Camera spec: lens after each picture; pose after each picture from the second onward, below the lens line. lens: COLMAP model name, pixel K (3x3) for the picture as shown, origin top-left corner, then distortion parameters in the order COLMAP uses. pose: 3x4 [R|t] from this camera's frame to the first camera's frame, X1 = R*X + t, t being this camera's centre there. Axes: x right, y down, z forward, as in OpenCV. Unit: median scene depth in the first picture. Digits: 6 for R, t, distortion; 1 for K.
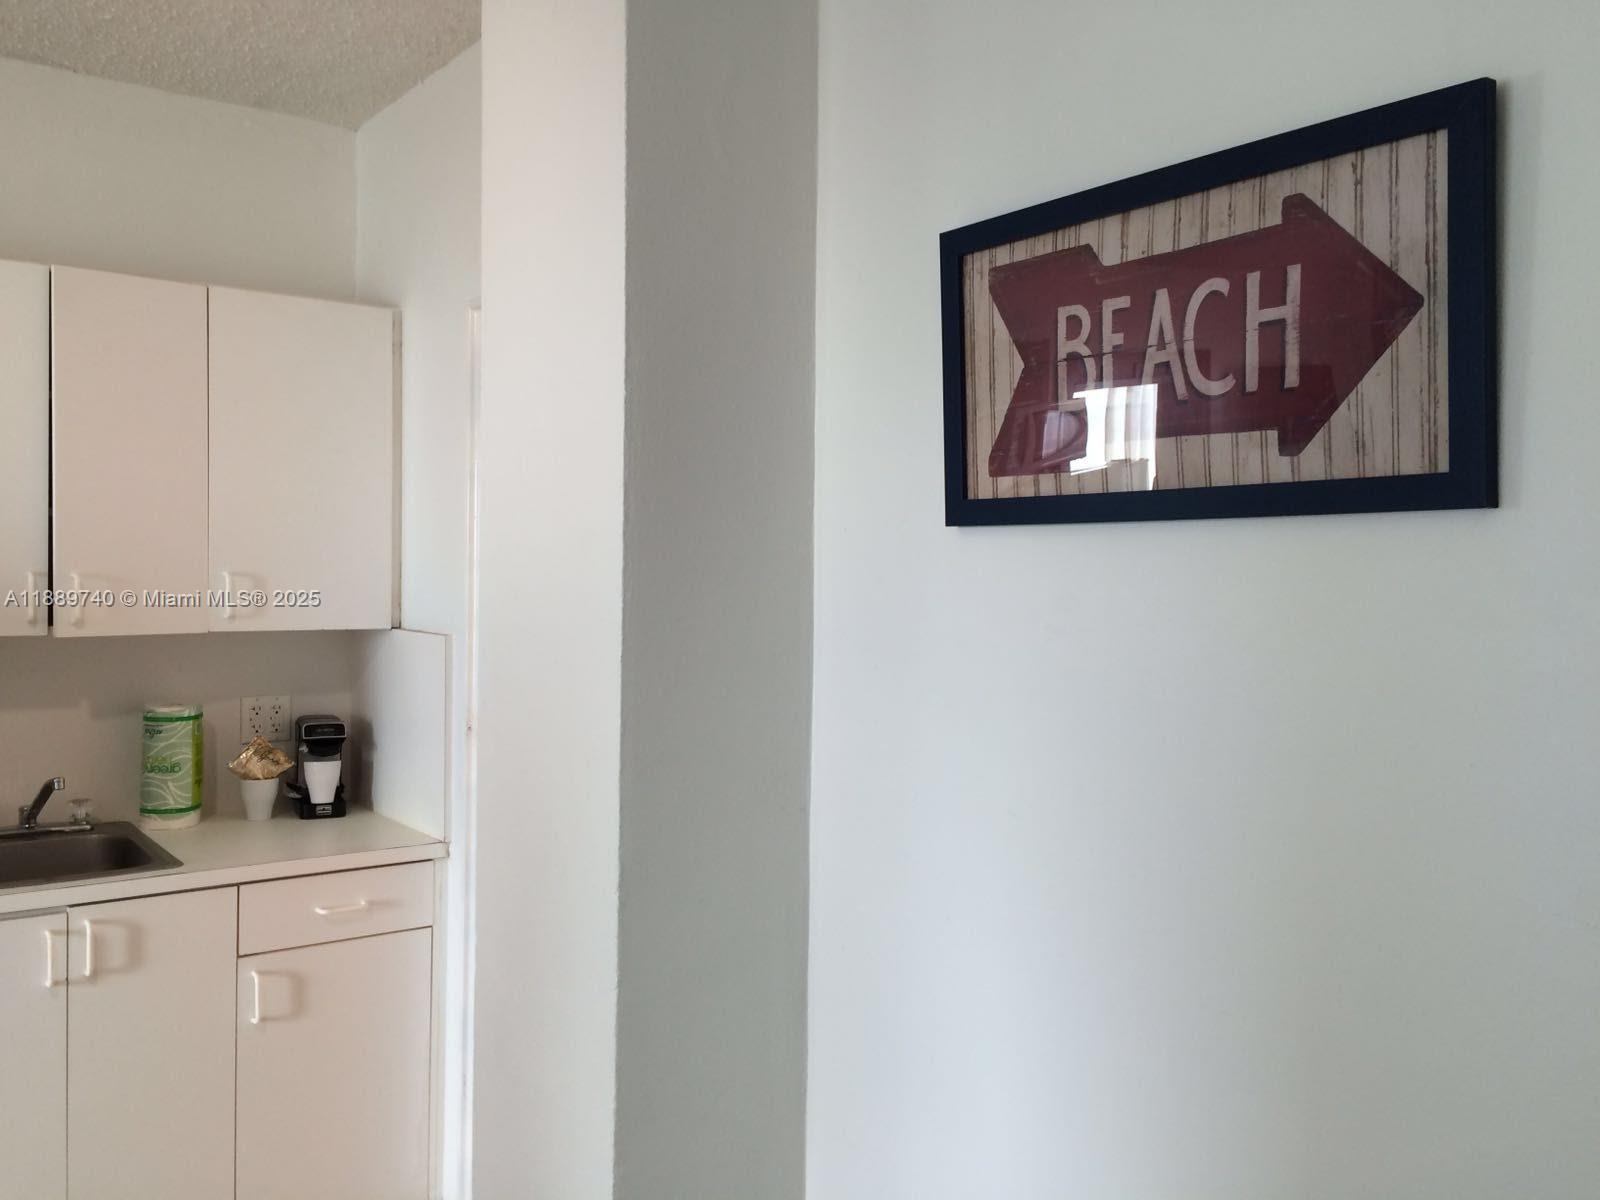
lens RADIAL K [[1269.1, 0, 800.0], [0, 1269.1, 600.0], [0, 0, 1]] dist [0.000857, -0.011214]
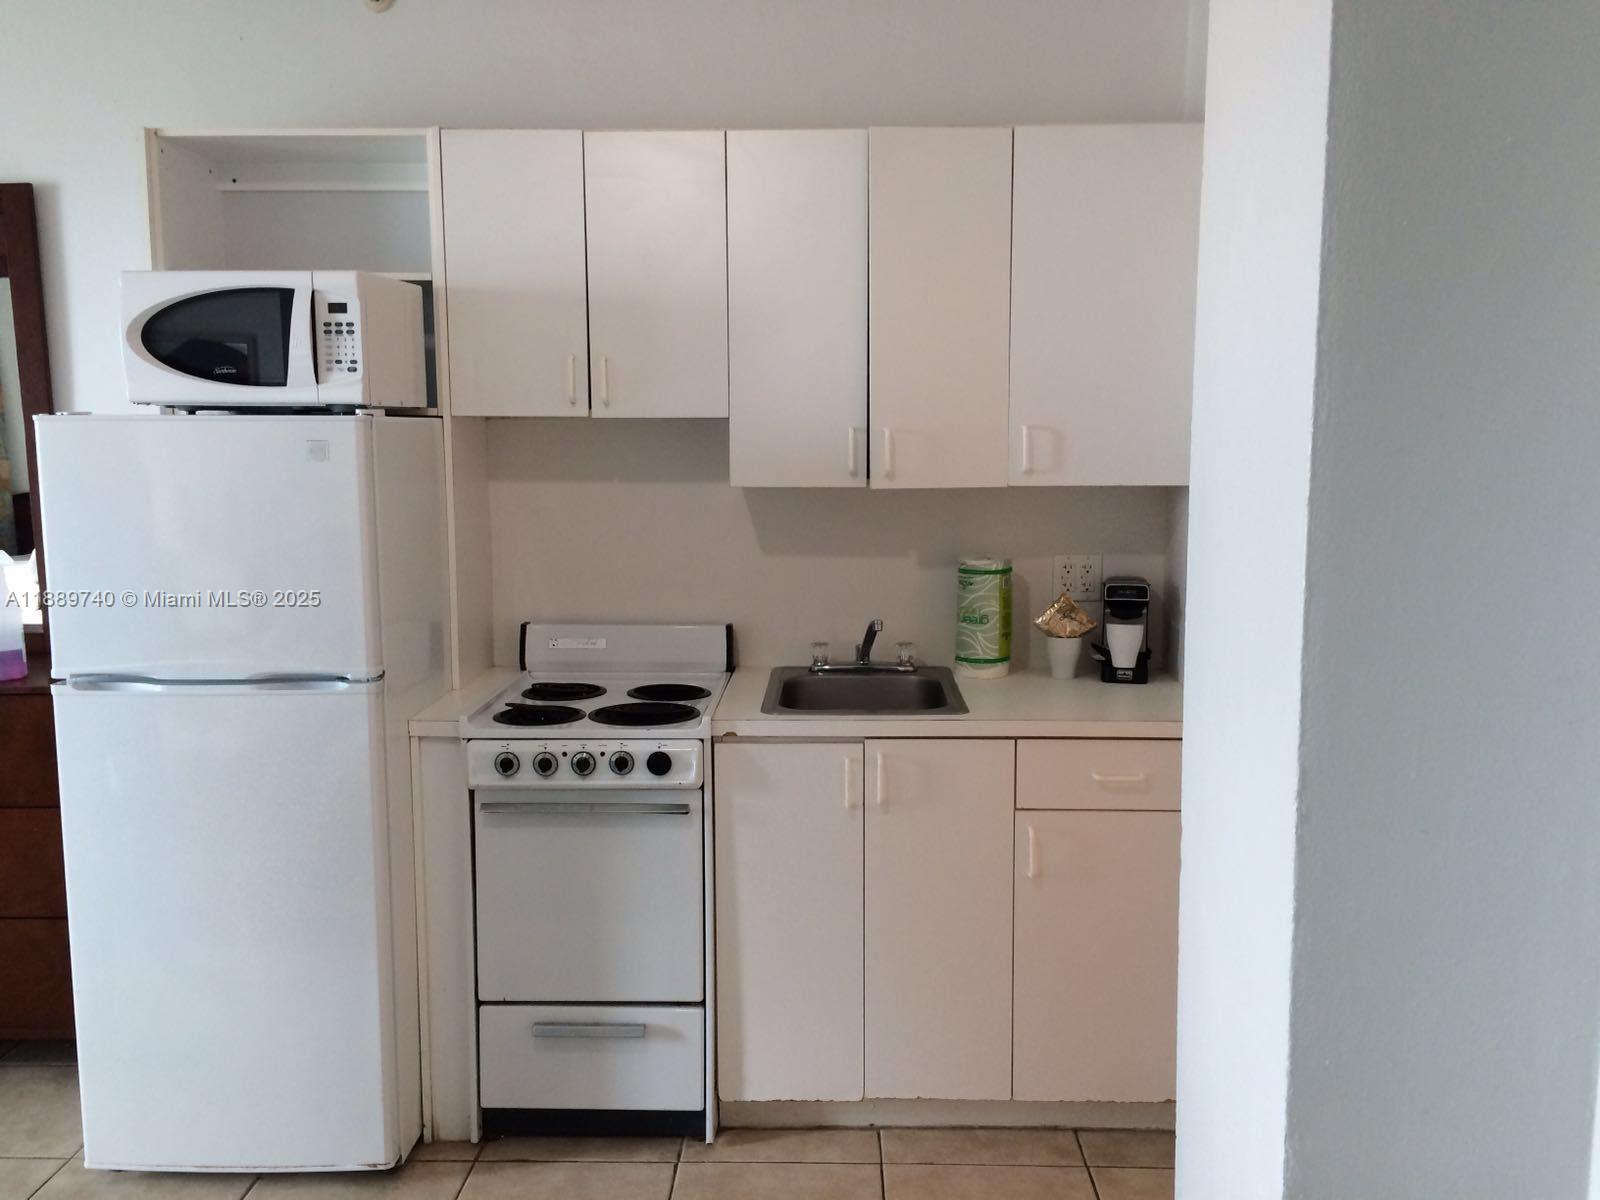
lens RADIAL K [[1314.3, 0, 800.0], [0, 1314.3, 600.0], [0, 0, 1]] dist [0.035681, -0.057281]
pose [[0.788172, 0.062239, -0.612300, 0.041047], [-0.001068, 0.995010, 0.099767, 0.010410], [0.615454, -0.077980, 0.784306, 0.074357]]
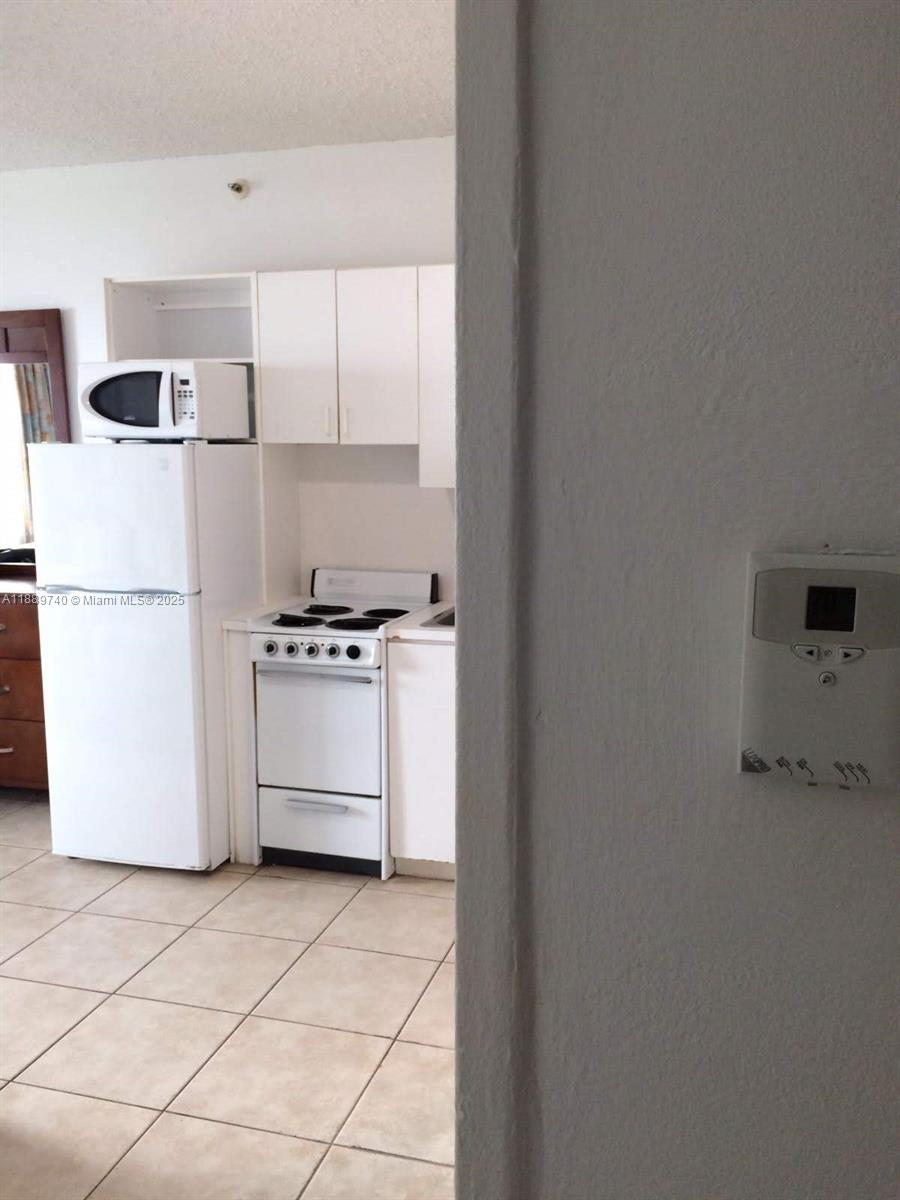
lens RADIAL K [[951.8, 0, 450.0], [0, 951.8, 600.0], [0, 0, 1]] dist [0.000857, -0.011214]
pose [[0.619519, 0.113292, -0.776763, 0.262884], [-0.010655, 0.990653, 0.135991, 0.004163], [0.784909, -0.075973, 0.614936, 0.117271]]
